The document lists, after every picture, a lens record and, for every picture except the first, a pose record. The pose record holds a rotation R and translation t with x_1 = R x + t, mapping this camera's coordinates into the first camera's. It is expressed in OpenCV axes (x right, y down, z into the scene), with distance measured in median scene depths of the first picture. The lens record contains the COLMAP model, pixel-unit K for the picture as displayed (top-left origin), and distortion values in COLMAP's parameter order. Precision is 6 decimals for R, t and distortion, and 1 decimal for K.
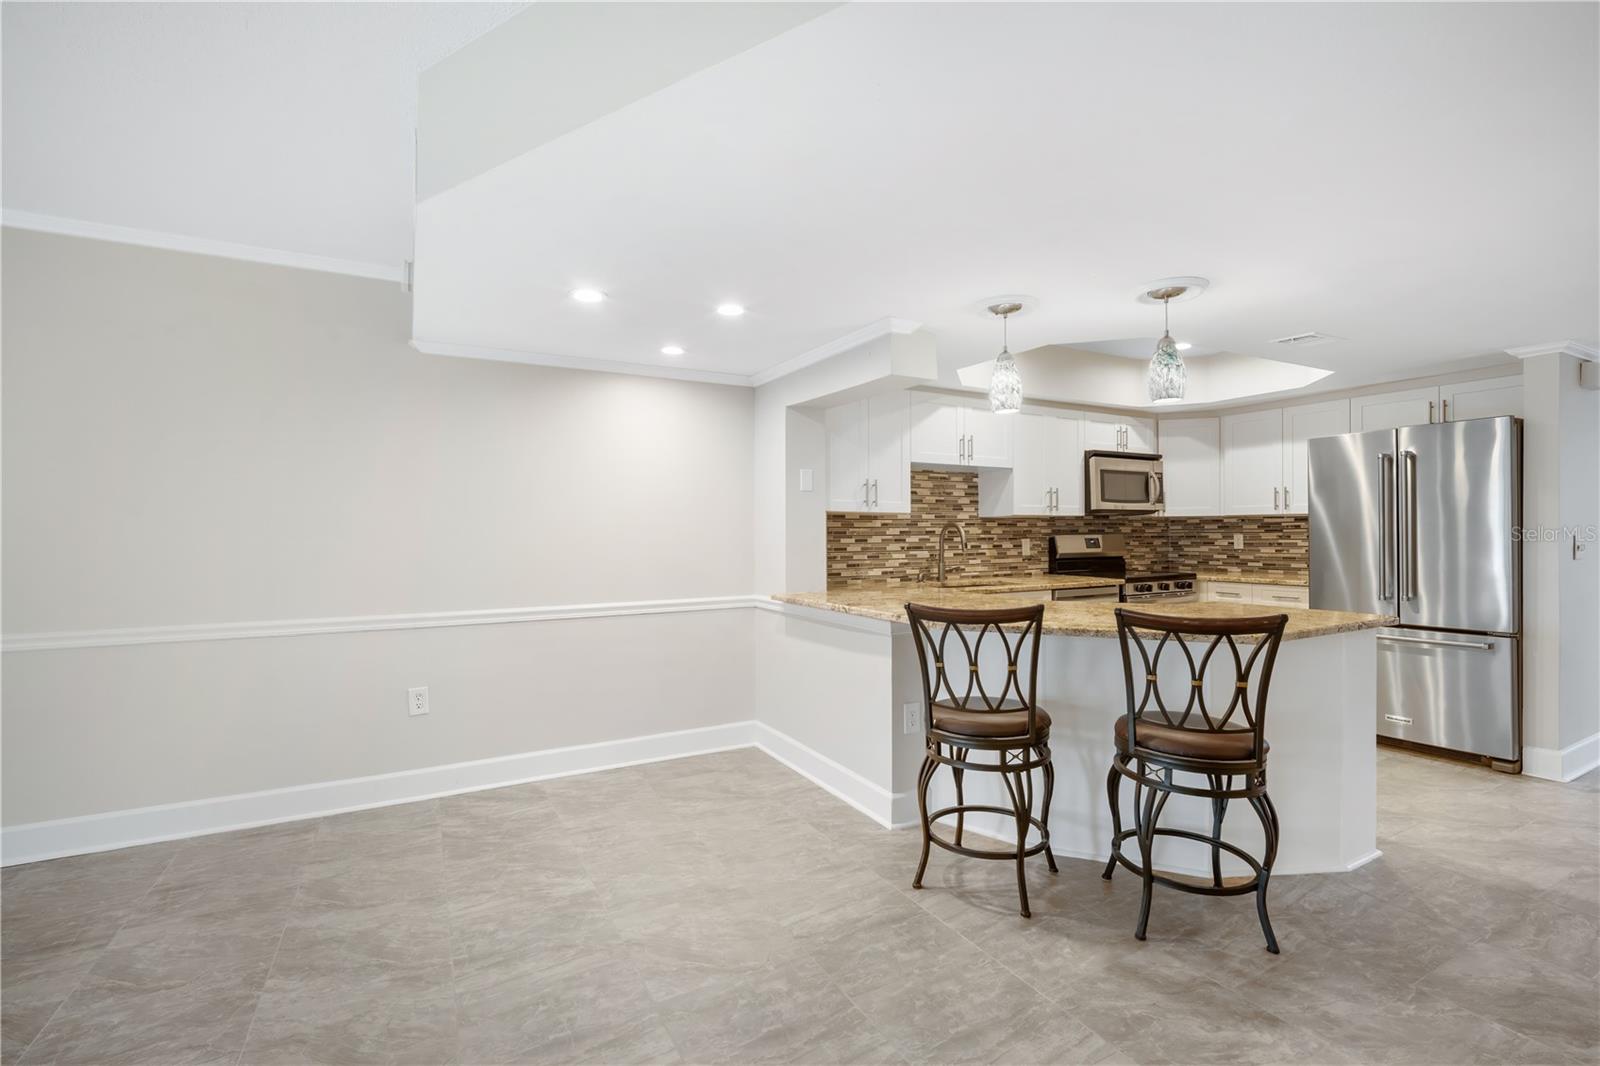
lens RADIAL K [[708.4, 0, 789.7], [0, 708.4, 537.9], [0, 0, 1]] dist [-0.014770, 0.005305]
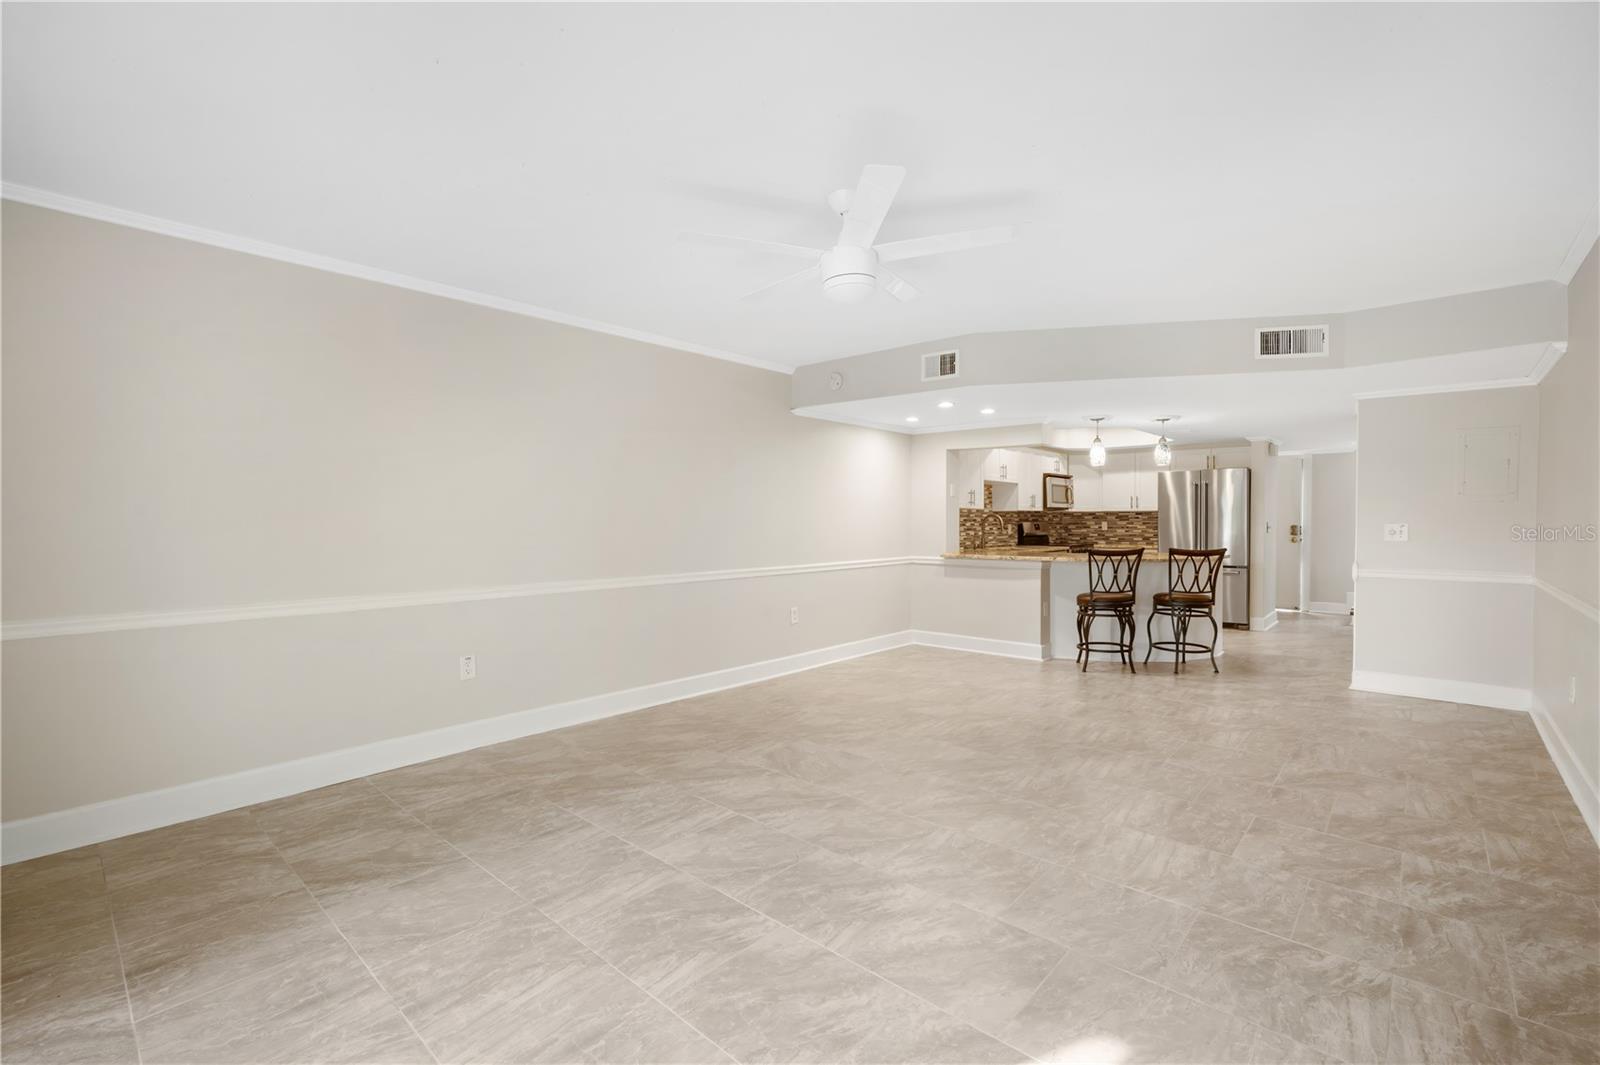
lens RADIAL K [[695.0, 0, 794.7], [0, 695.0, 545.6], [0, 0, 1]] dist [-0.012059, 0.000426]
pose [[0.944898, -0.010205, 0.327206, -0.744798], [0.001777, 0.999659, 0.026046, 0.008862], [-0.327360, -0.024030, 0.944594, -0.425964]]
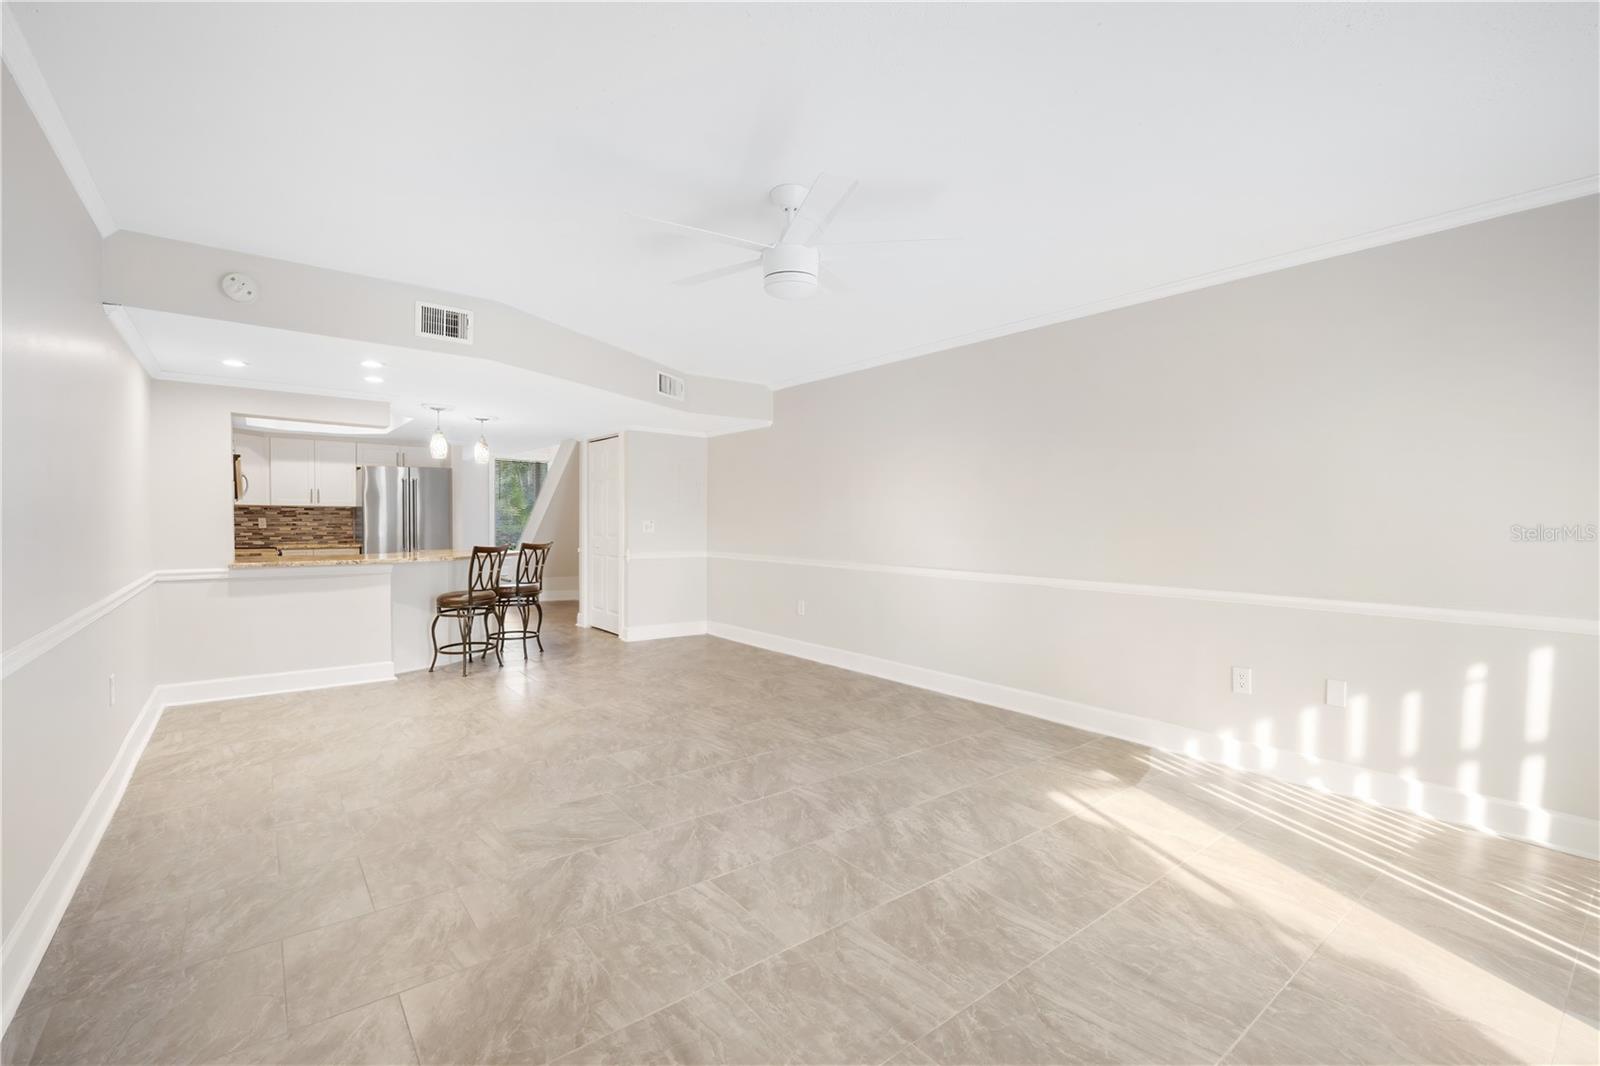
lens RADIAL K [[695.0, 0, 794.7], [0, 695.0, 546.1], [0, 0, 1]] dist [-0.012059, 0.000426]
pose [[-0.160534, -0.033596, 0.986458, -1.073940], [0.003857, 0.999392, 0.034664, 0.008548], [-0.987023, 0.009370, -0.160307, 0.170169]]
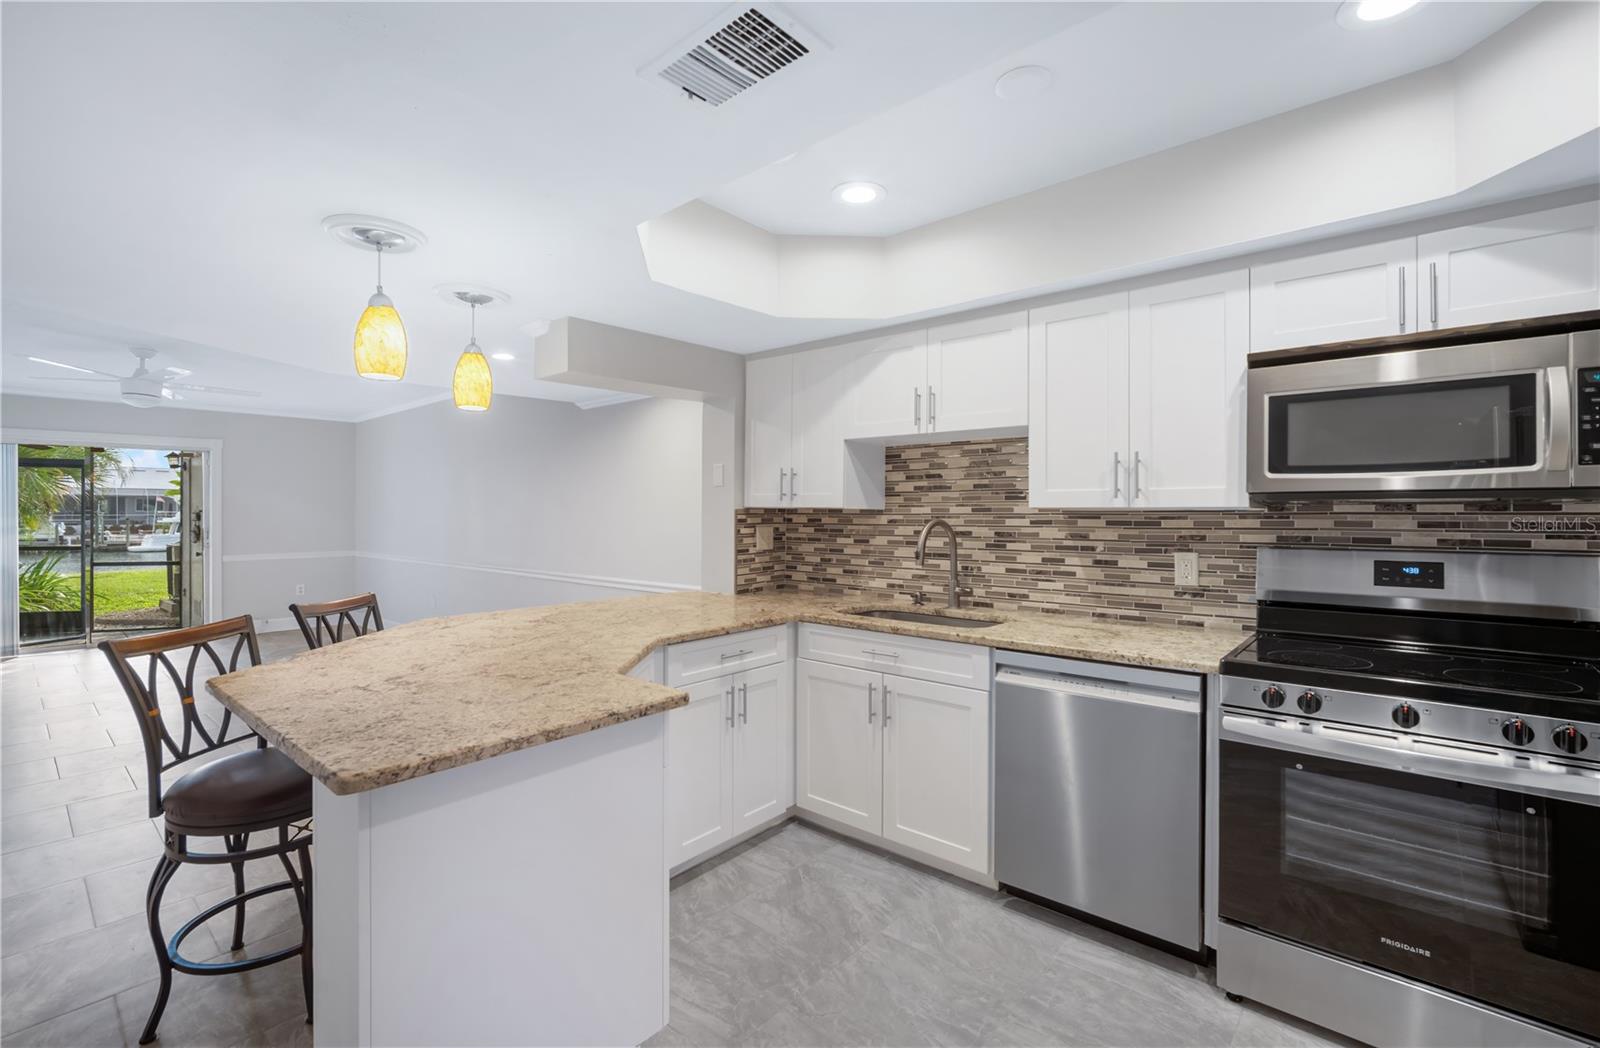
lens RADIAL K [[691.3, 0, 795.1], [0, 691.3, 513.1], [0, 0, 1]] dist [-0.008252, -0.000076]
pose [[0.358375, 0.006475, -0.933555, 0.744753], [-0.009378, 0.999950, 0.003335, -0.027580], [0.933531, 0.007559, 0.358418, 0.611851]]
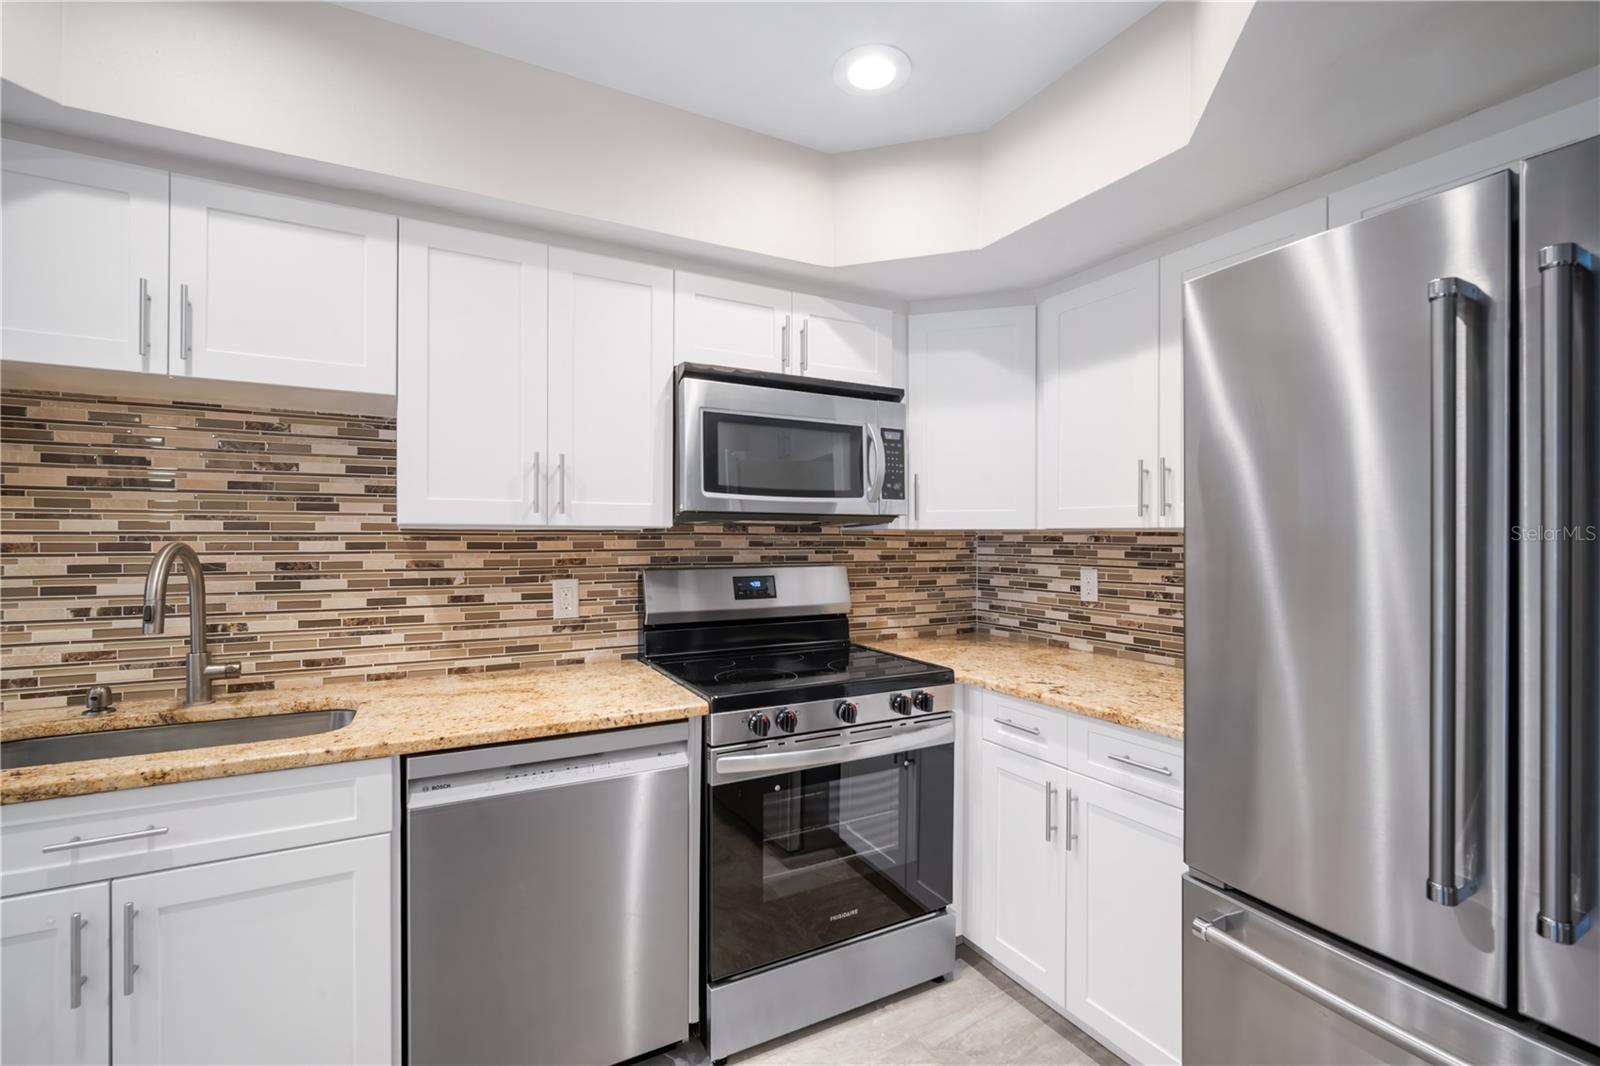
lens RADIAL K [[708.4, 0, 789.7], [0, 708.4, 537.9], [0, 0, 1]] dist [-0.014770, 0.005305]
pose [[0.999951, 0.009574, 0.002505, 0.504761], [-0.009561, 0.999942, -0.005046, -0.024532], [-0.002554, 0.005022, 0.999984, 0.619430]]
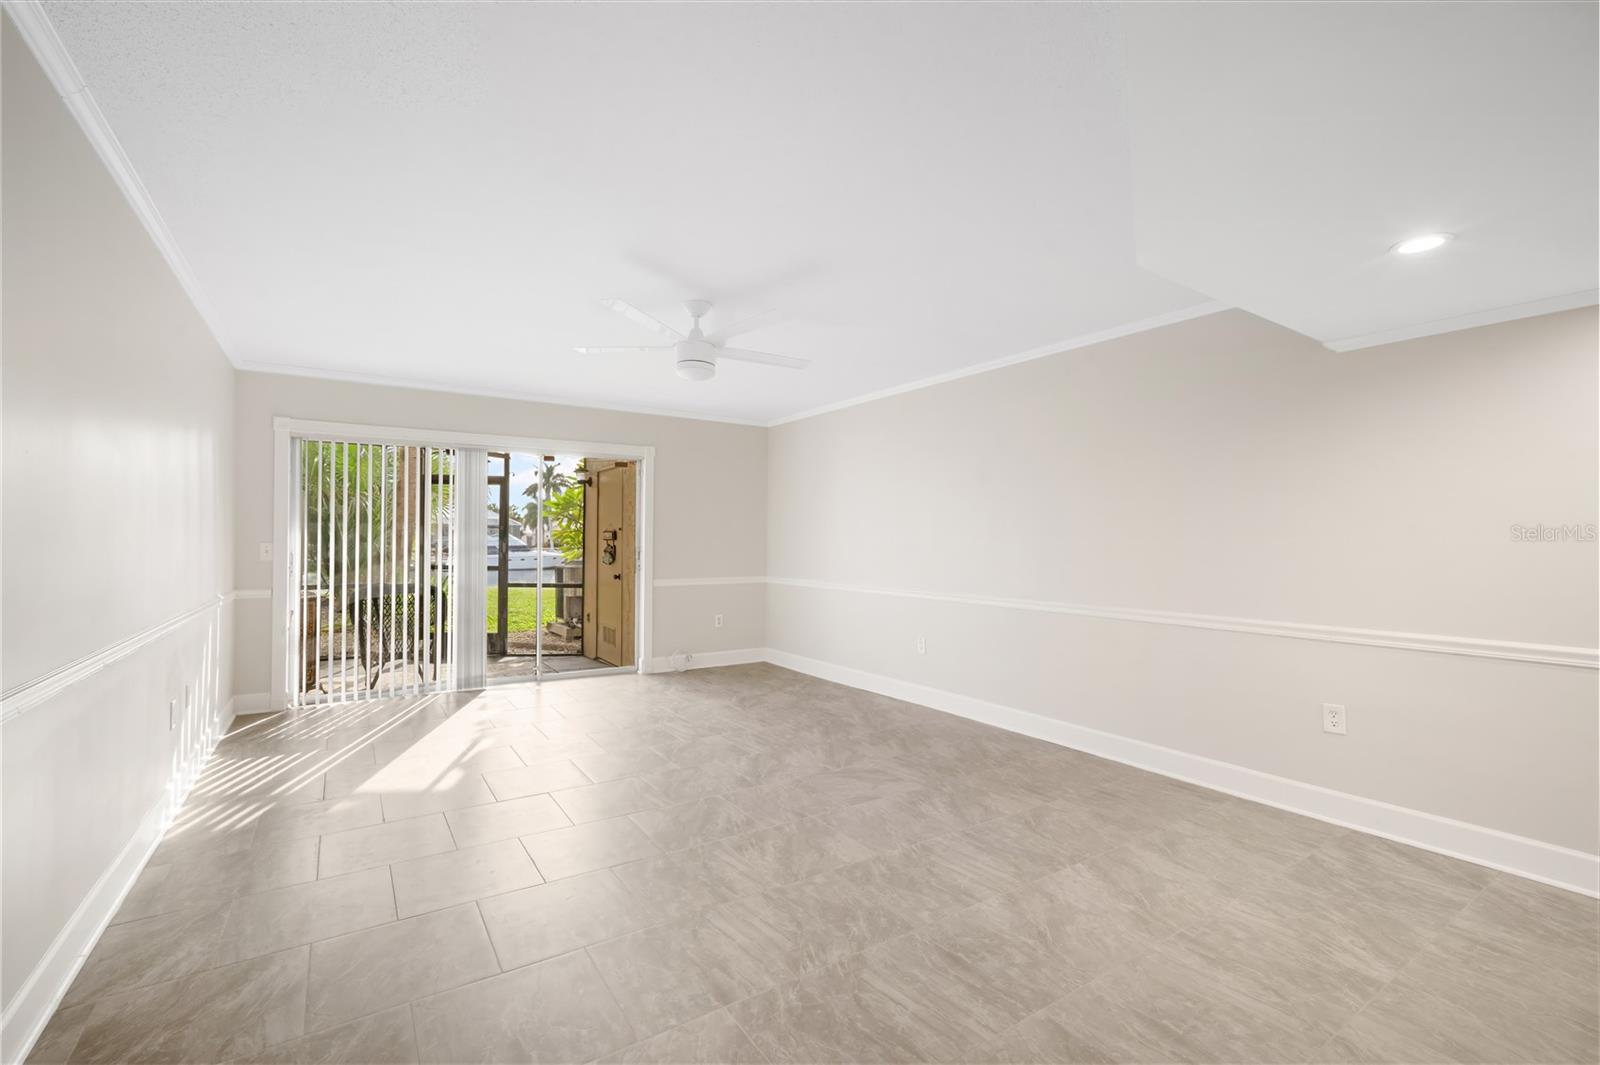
lens RADIAL K [[708.4, 0, 789.7], [0, 708.4, 537.4], [0, 0, 1]] dist [-0.014770, 0.005305]
pose [[0.072118, 0.002029, -0.997394, 0.248837], [-0.013674, 0.999906, 0.001045, -0.002710], [0.997302, 0.013563, 0.072139, 0.132772]]
